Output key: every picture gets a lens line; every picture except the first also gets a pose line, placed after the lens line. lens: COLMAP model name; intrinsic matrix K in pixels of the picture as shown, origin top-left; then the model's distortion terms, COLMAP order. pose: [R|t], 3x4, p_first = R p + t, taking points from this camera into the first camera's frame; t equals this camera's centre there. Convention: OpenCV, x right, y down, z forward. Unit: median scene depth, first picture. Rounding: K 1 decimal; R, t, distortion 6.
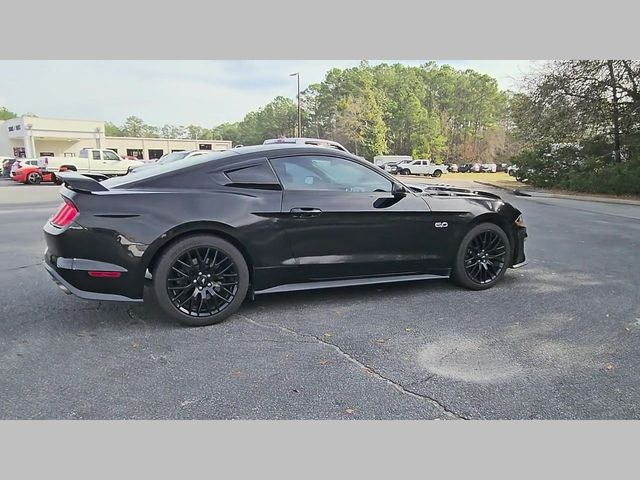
lens RADIAL K [[445.9, 0, 311.2], [0, 445.9, 244.7], [0, 0, 1]] dist [0.004876, -0.005137]
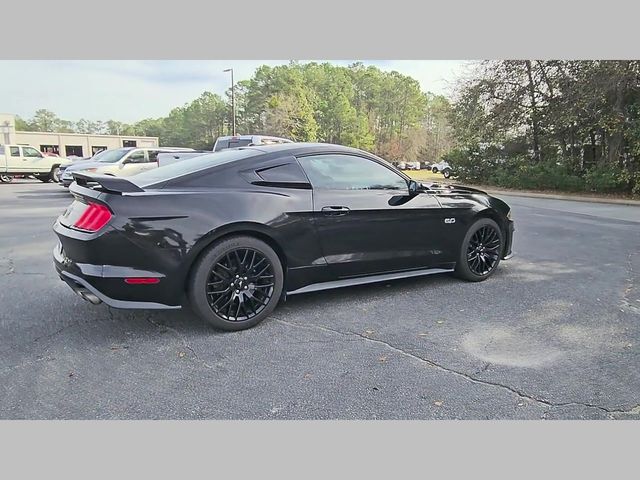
lens RADIAL K [[445.9, 0, 313.0], [0, 445.9, 243.1], [0, 0, 1]] dist [0.004876, -0.005137]
pose [[0.986557, -0.027380, 0.161108, -0.182562], [0.027085, 0.999625, 0.004025, -0.004889], [-0.161158, 0.000393, 0.986929, 0.015884]]
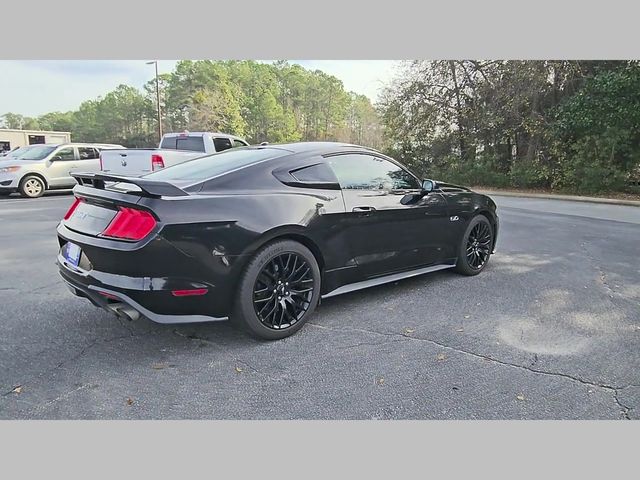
lens RADIAL K [[445.9, 0, 315.8], [0, 445.9, 240.6], [0, 0, 1]] dist [0.004876, -0.005137]
pose [[0.942649, -0.057233, 0.328842, -0.361361], [0.056523, 0.998332, 0.011726, -0.020883], [-0.328965, 0.007534, 0.944312, 0.079140]]
